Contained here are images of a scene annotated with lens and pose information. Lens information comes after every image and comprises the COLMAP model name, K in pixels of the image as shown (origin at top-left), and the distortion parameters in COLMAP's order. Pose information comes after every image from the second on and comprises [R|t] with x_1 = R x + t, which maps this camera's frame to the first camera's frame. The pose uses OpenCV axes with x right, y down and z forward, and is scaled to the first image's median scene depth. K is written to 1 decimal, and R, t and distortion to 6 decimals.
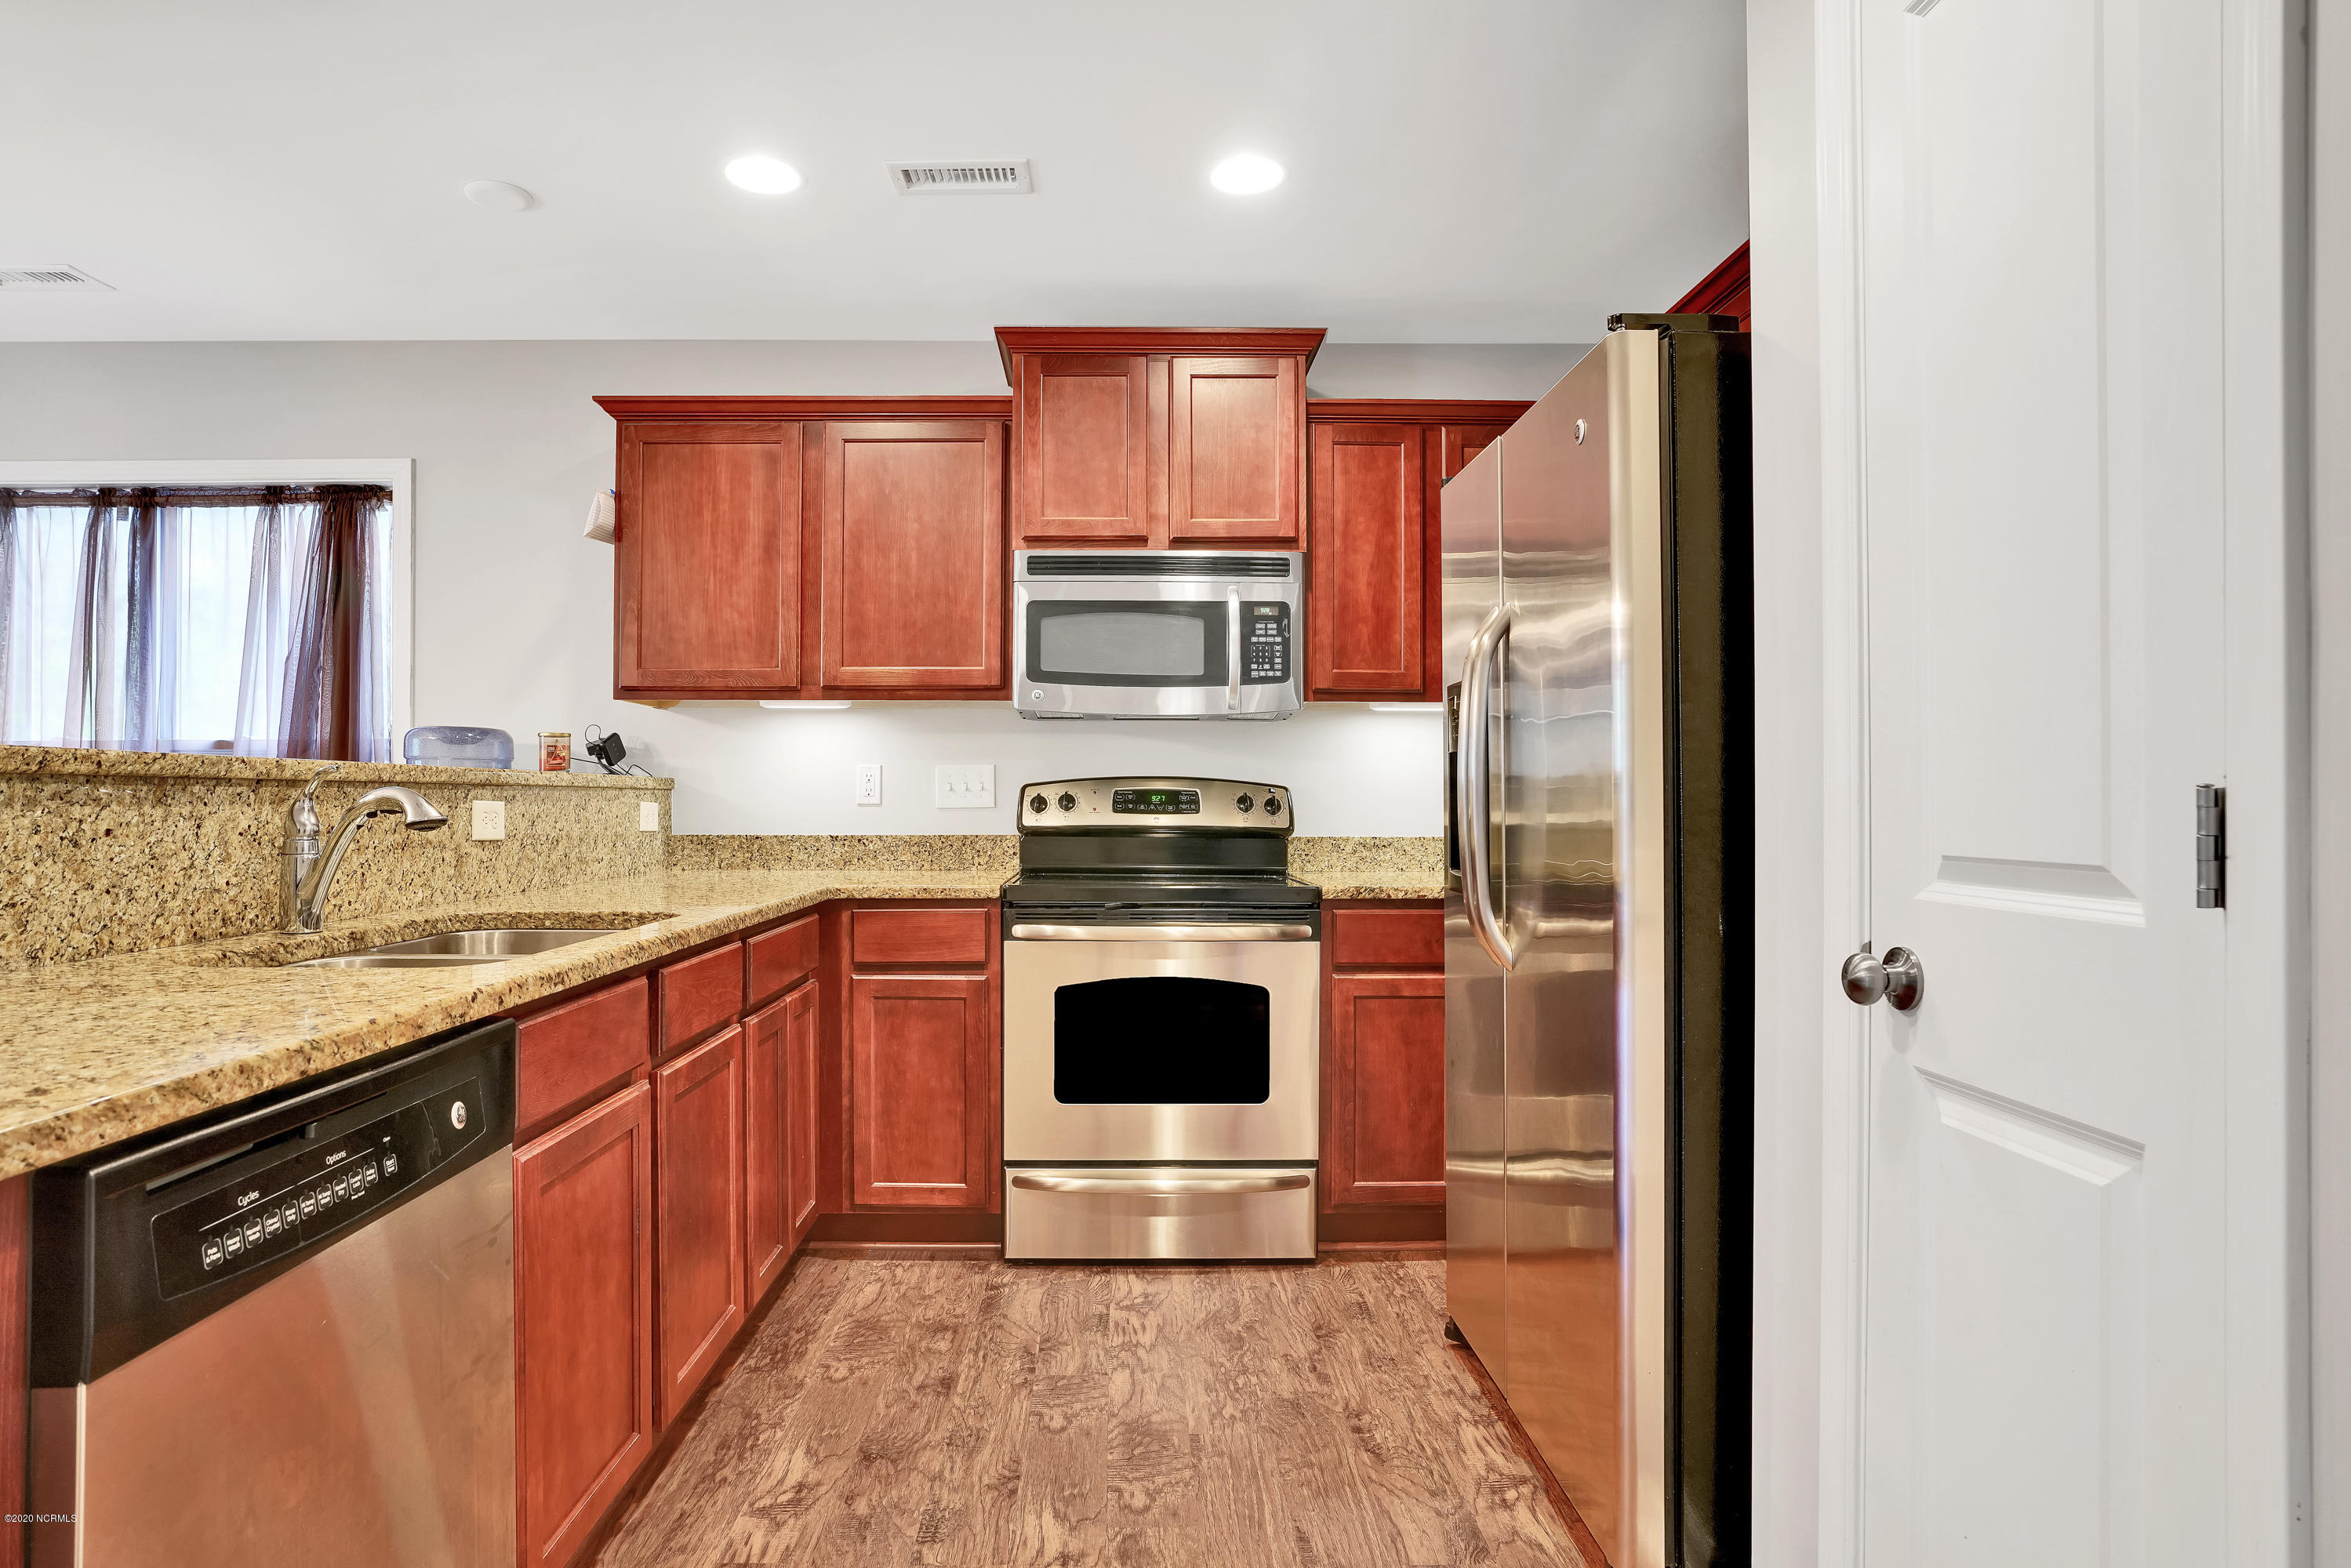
lens RADIAL K [[1266.7, 0, 1135.1], [0, 1266.7, 799.2], [0, 0, 1]] dist [-0.065858, 0.040595]
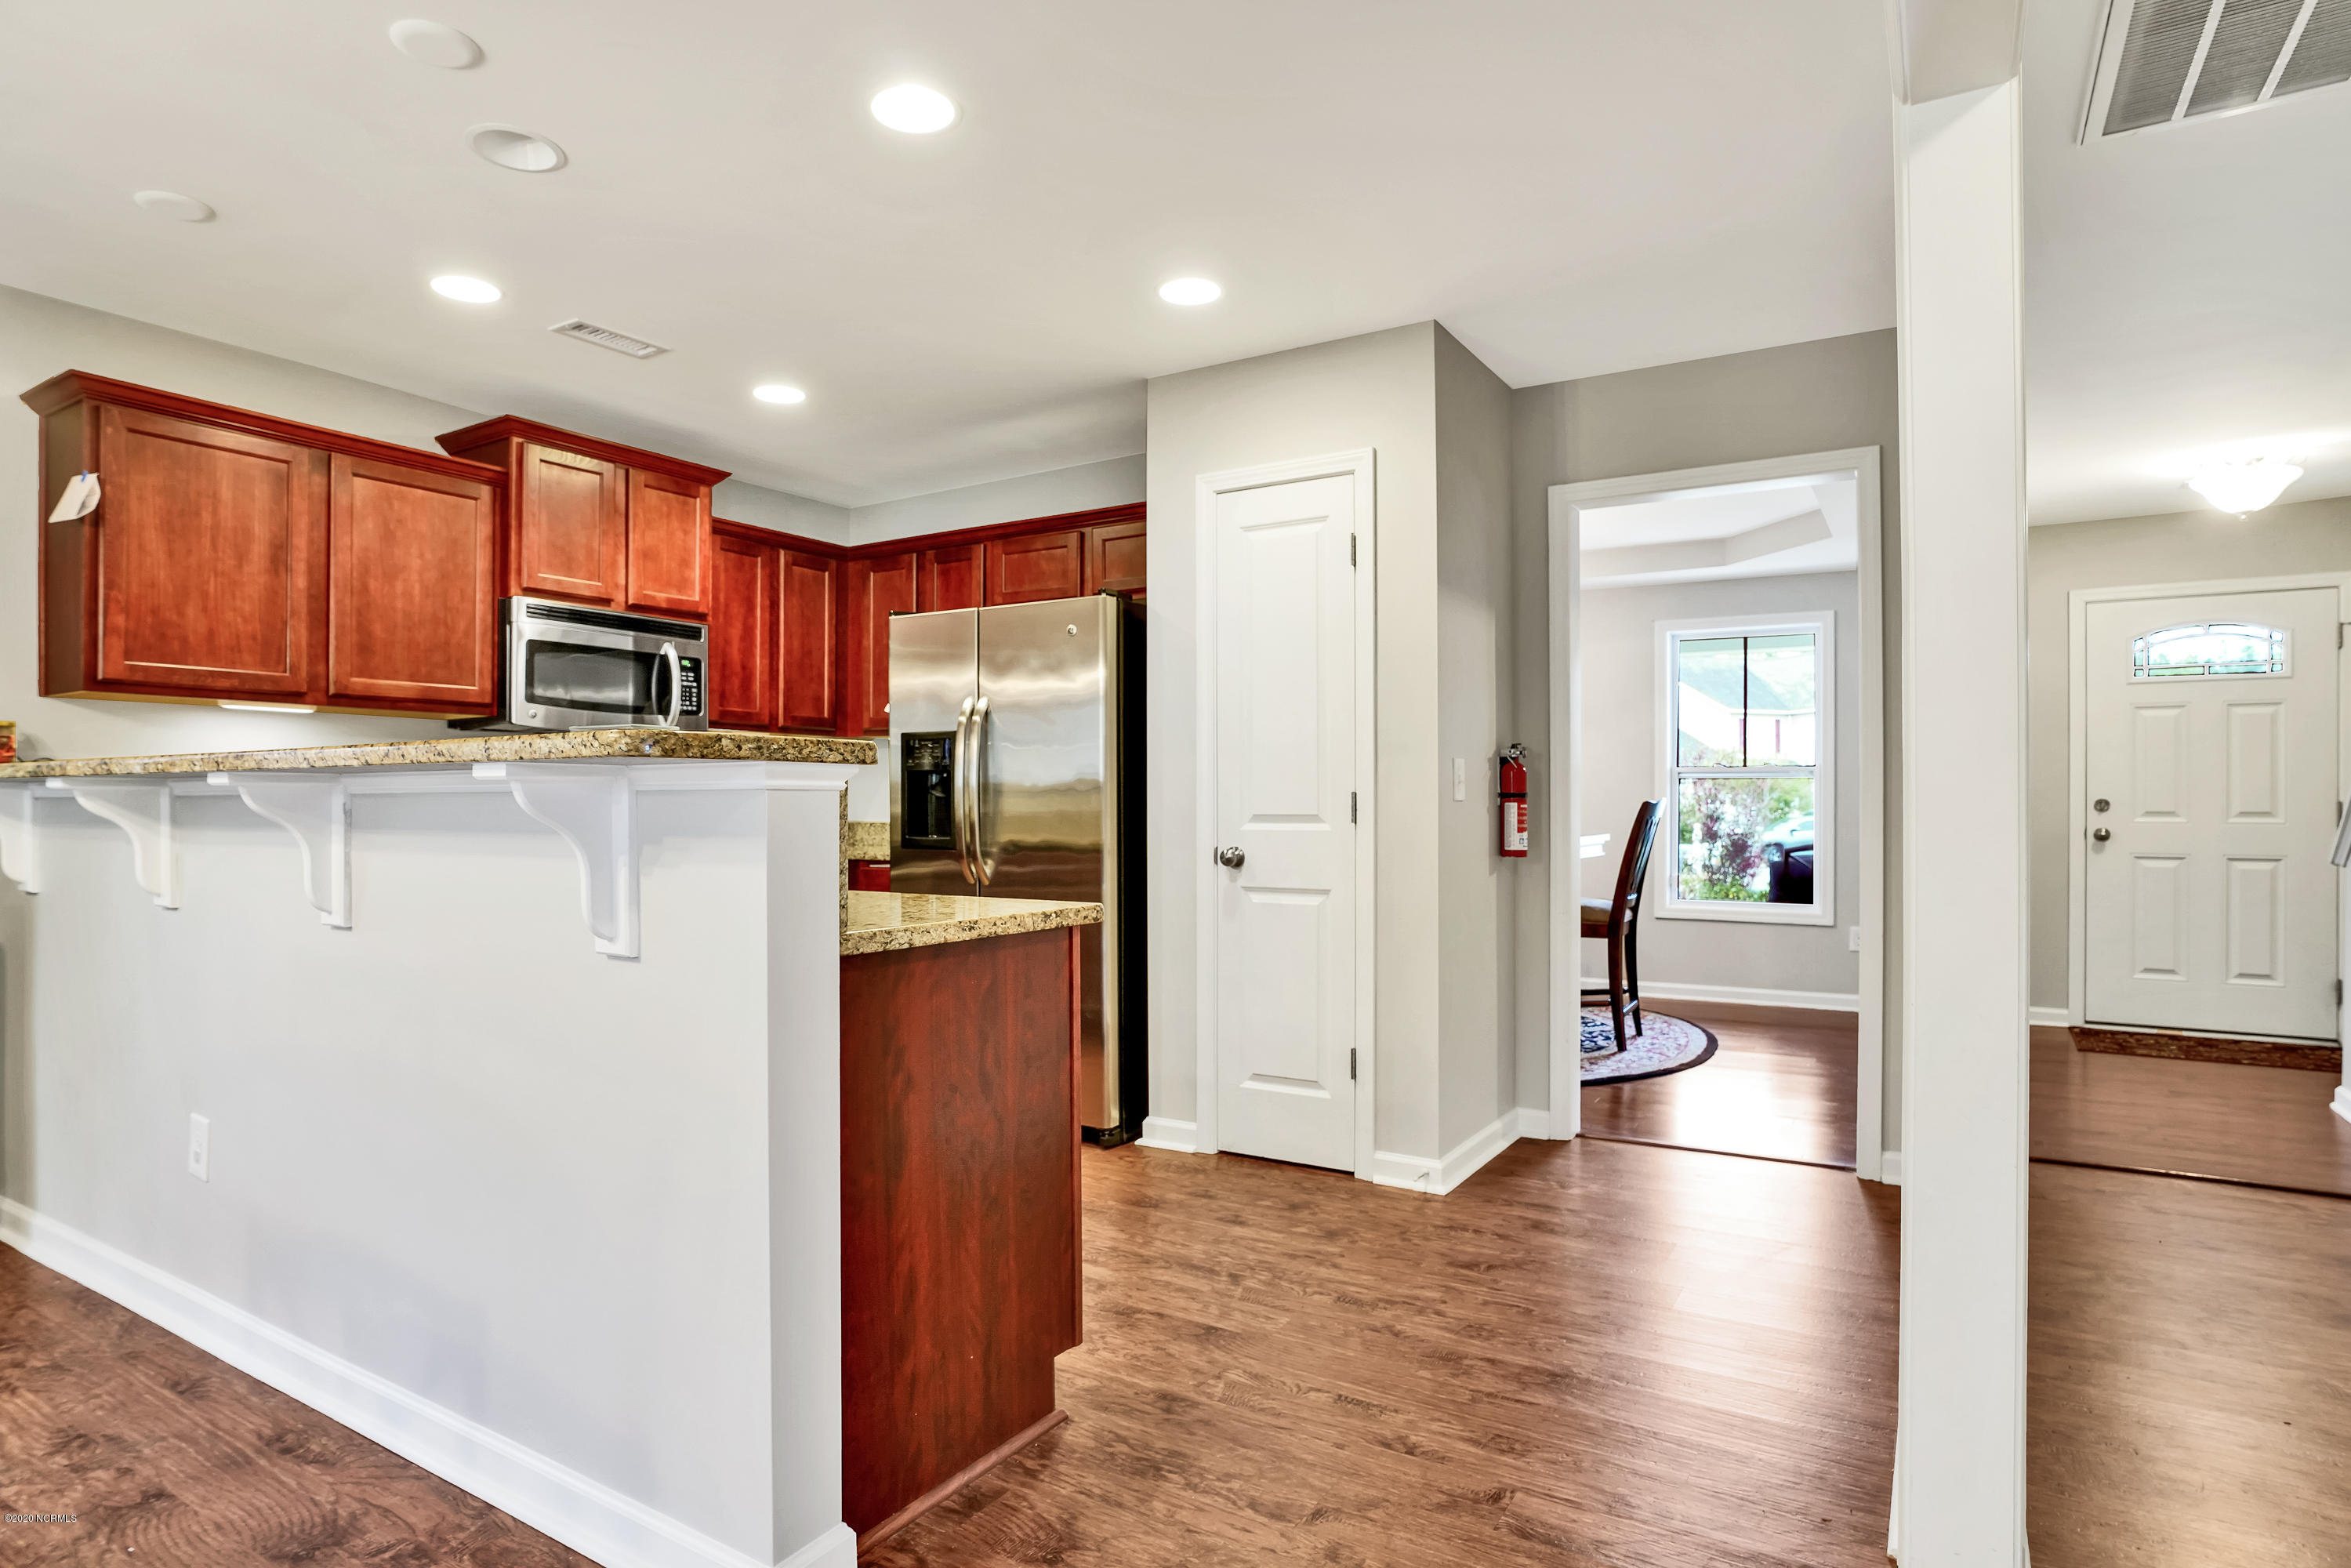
lens RADIAL K [[1221.6, 0, 1110.3], [0, 1221.6, 802.9], [0, 0, 1]] dist [-0.027290, 0.000538]
pose [[0.586256, -0.000315, 0.810126, -0.703135], [-0.000186, 1.000000, 0.000523, 0.004972], [-0.810126, -0.000457, 0.586256, -0.169823]]
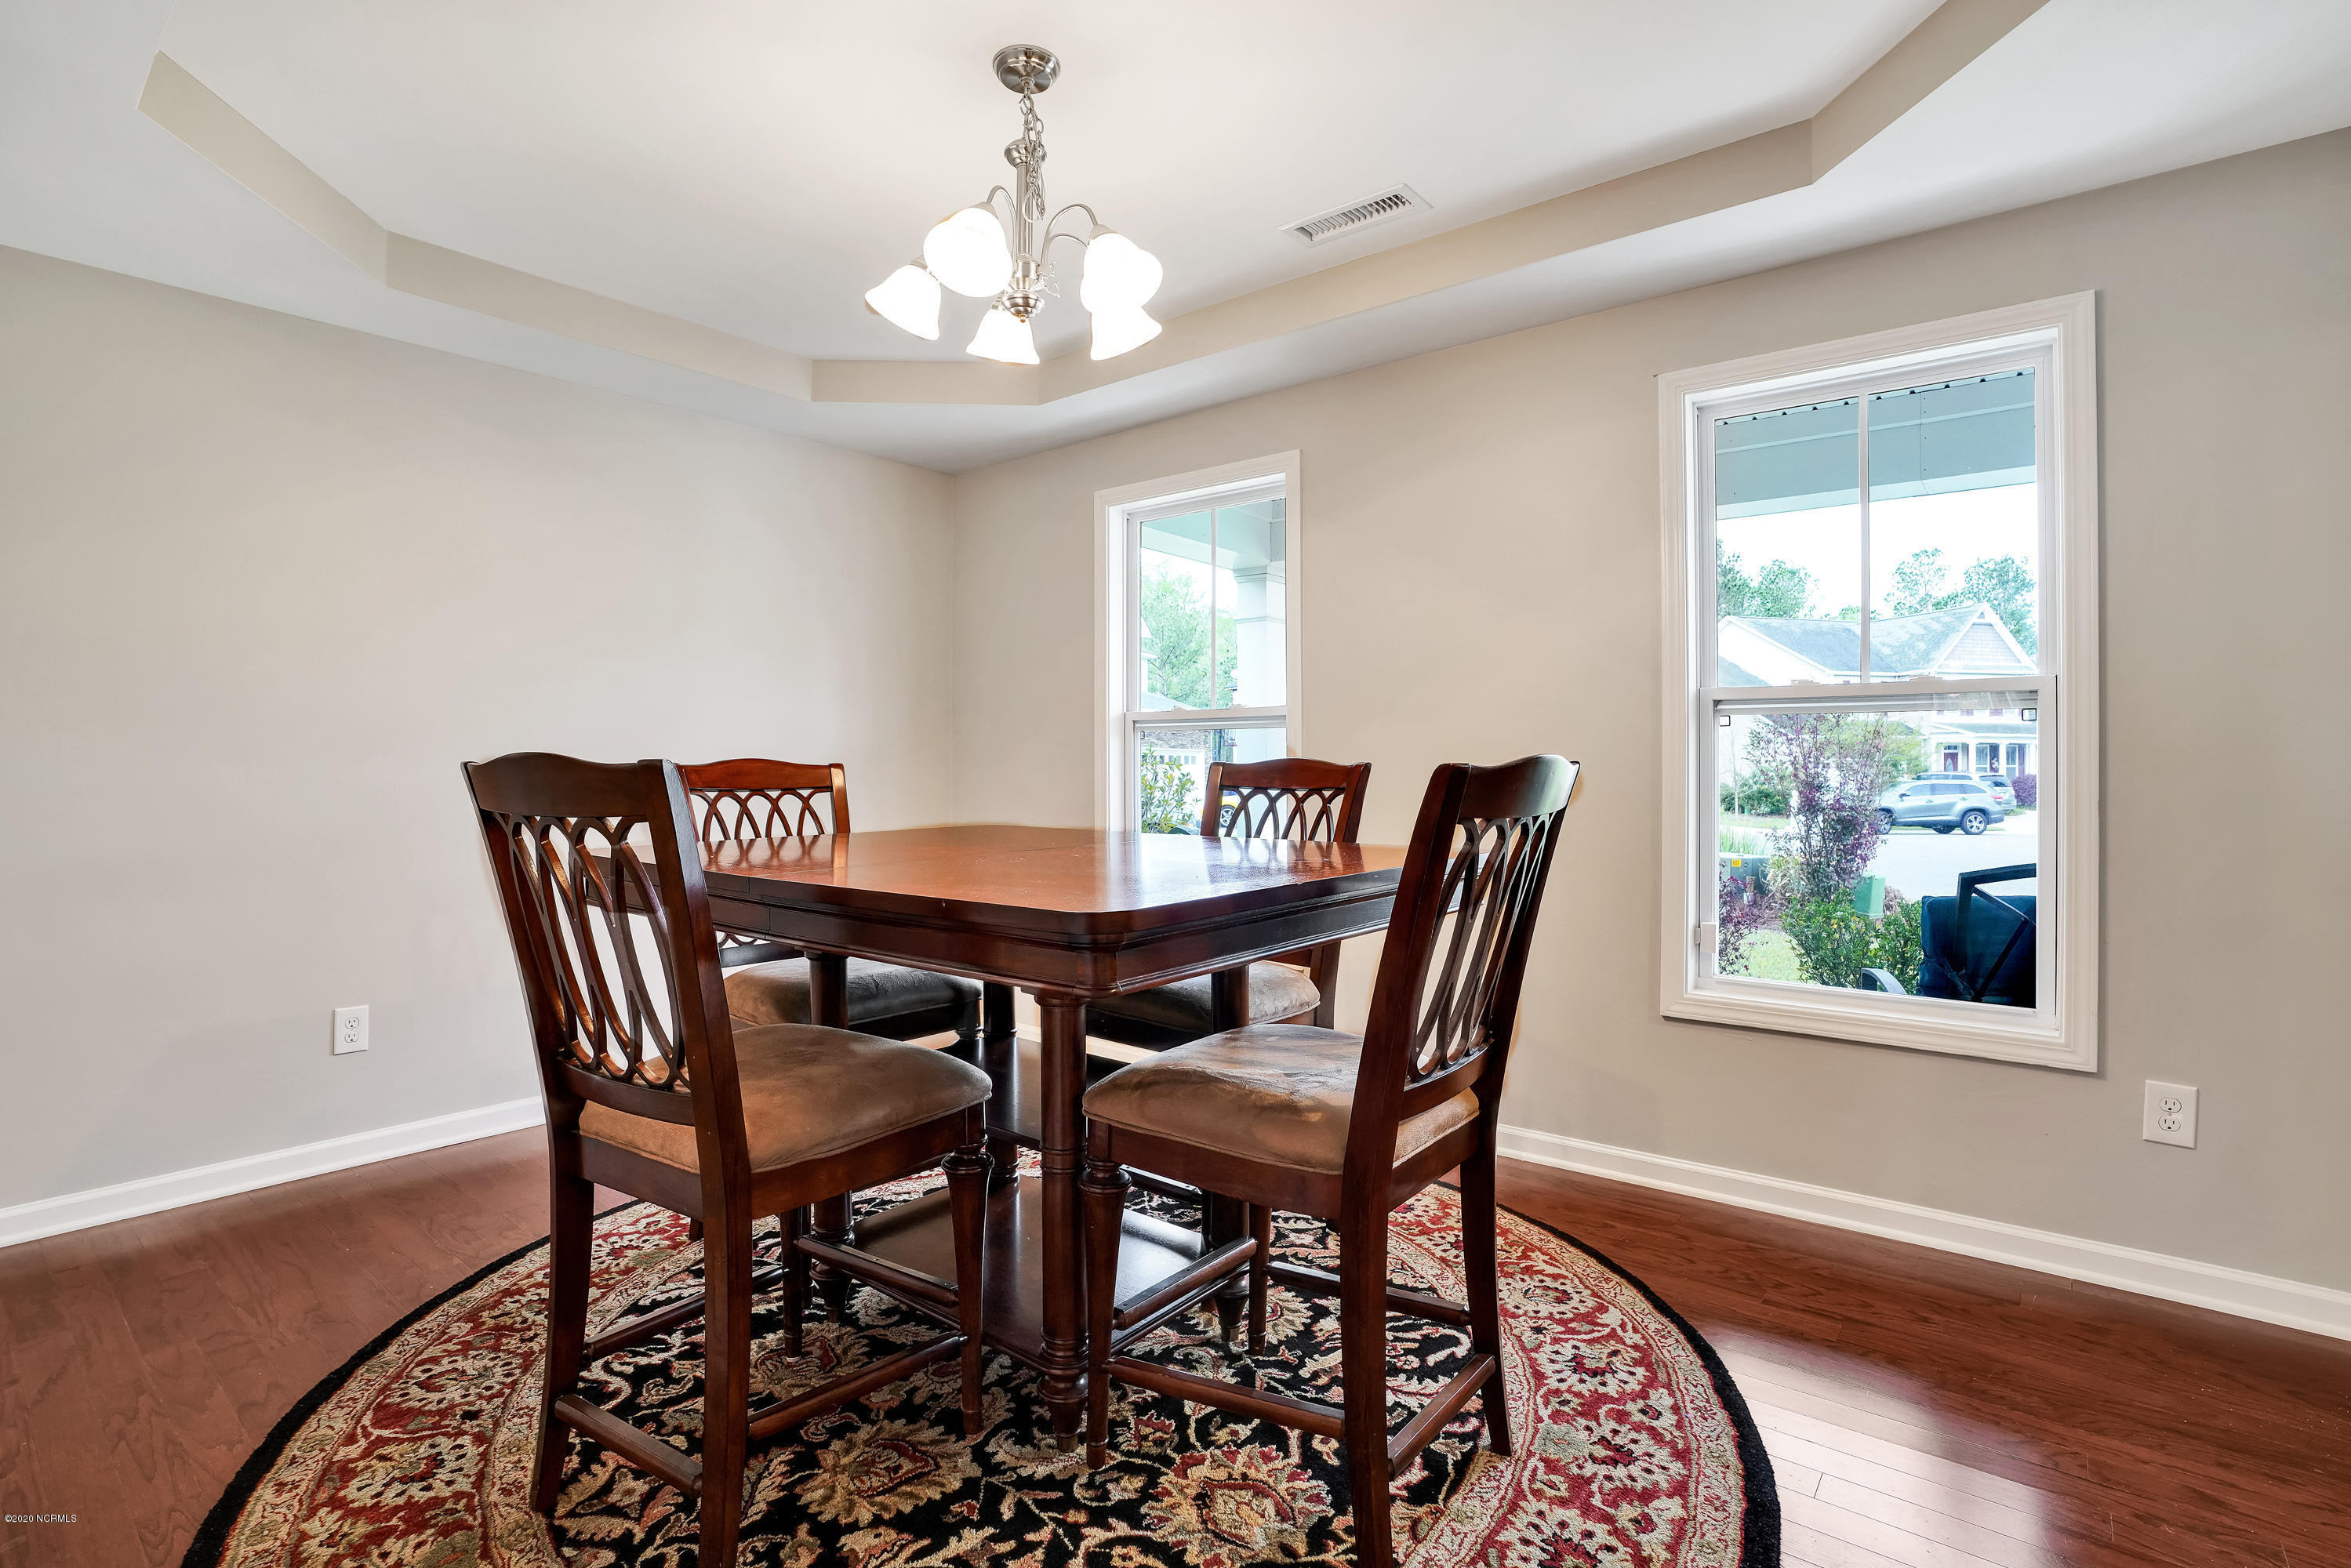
lens RADIAL K [[1086.7, 0, 1224.3], [0, 1086.7, 763.5], [0, 0, 1]] dist [-0.000010, 0.000671]
pose [[0.618761, 0.001574, 0.785578, 0.429570], [0.002935, 0.999986, -0.004315, 0.005812], [-0.785574, 0.004976, 0.618748, 0.001082]]
